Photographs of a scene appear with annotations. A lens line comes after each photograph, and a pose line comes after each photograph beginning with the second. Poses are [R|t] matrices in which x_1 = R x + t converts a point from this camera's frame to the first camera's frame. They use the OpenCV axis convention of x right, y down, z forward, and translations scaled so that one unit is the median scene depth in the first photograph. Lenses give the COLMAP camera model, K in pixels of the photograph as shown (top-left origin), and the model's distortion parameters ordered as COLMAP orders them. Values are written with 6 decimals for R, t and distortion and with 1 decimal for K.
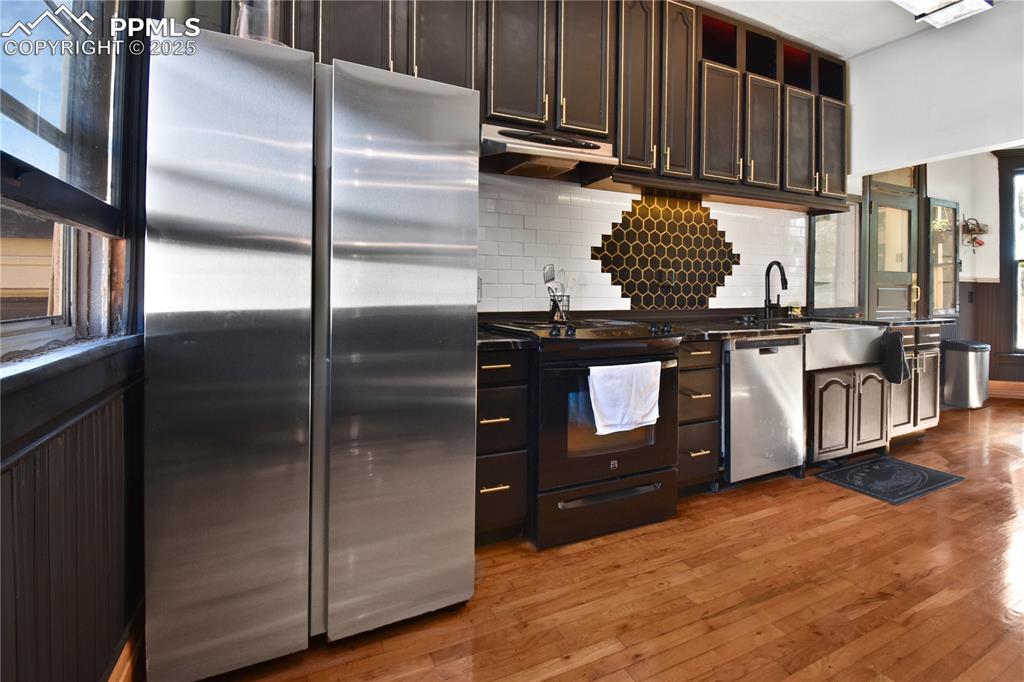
lens RADIAL K [[466.6, 0, 513.3], [0, 466.6, 296.8], [0, 0, 1]] dist [-0.003347, -0.007112]
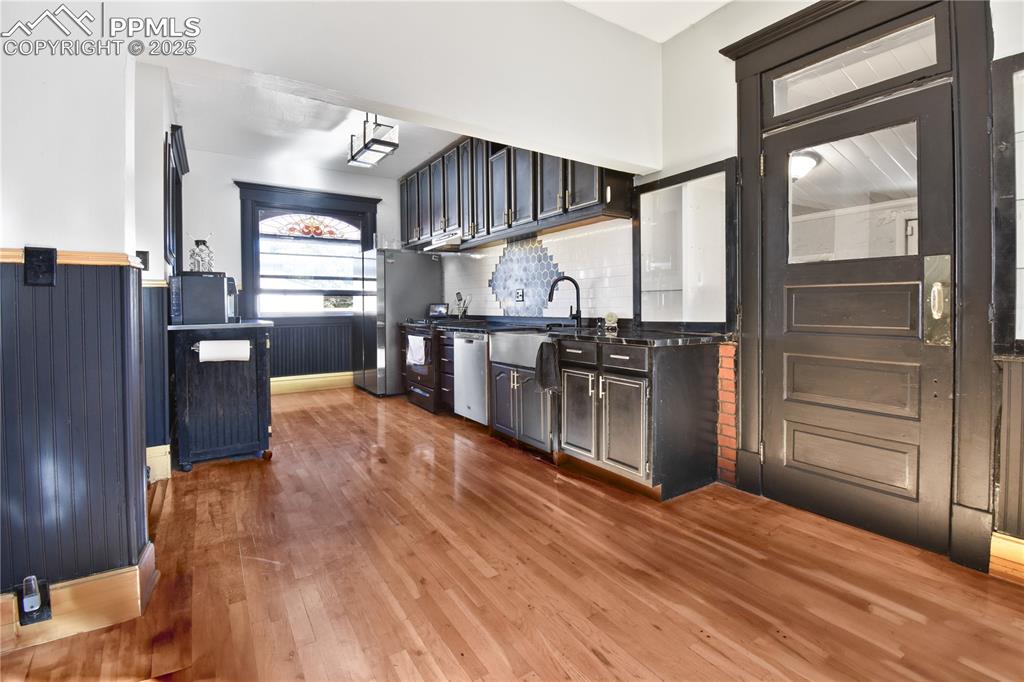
lens RADIAL K [[466.6, 0, 512.2], [0, 466.6, 317.9], [0, 0, 1]] dist [-0.003347, -0.007112]
pose [[0.144836, 0.023137, -0.989185, 1.861761], [0.001096, 0.999722, 0.023544, -0.003412], [0.989455, -0.004494, 0.144770, 0.793831]]
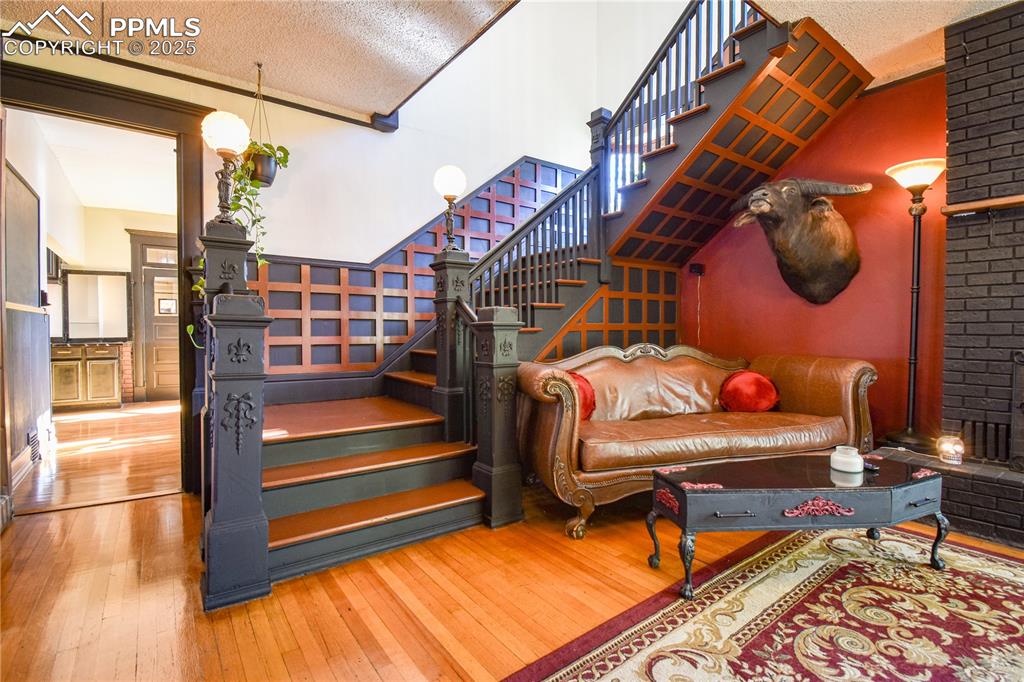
lens RADIAL K [[466.6, 0, 506.8], [0, 466.6, 341.7], [0, 0, 1]] dist [-0.003347, -0.007112]
pose [[0.978726, -0.002749, 0.205153, 2.378574], [-0.001108, 0.999825, 0.018685, 0.004522], [-0.205169, -0.018515, 0.978551, -1.293713]]
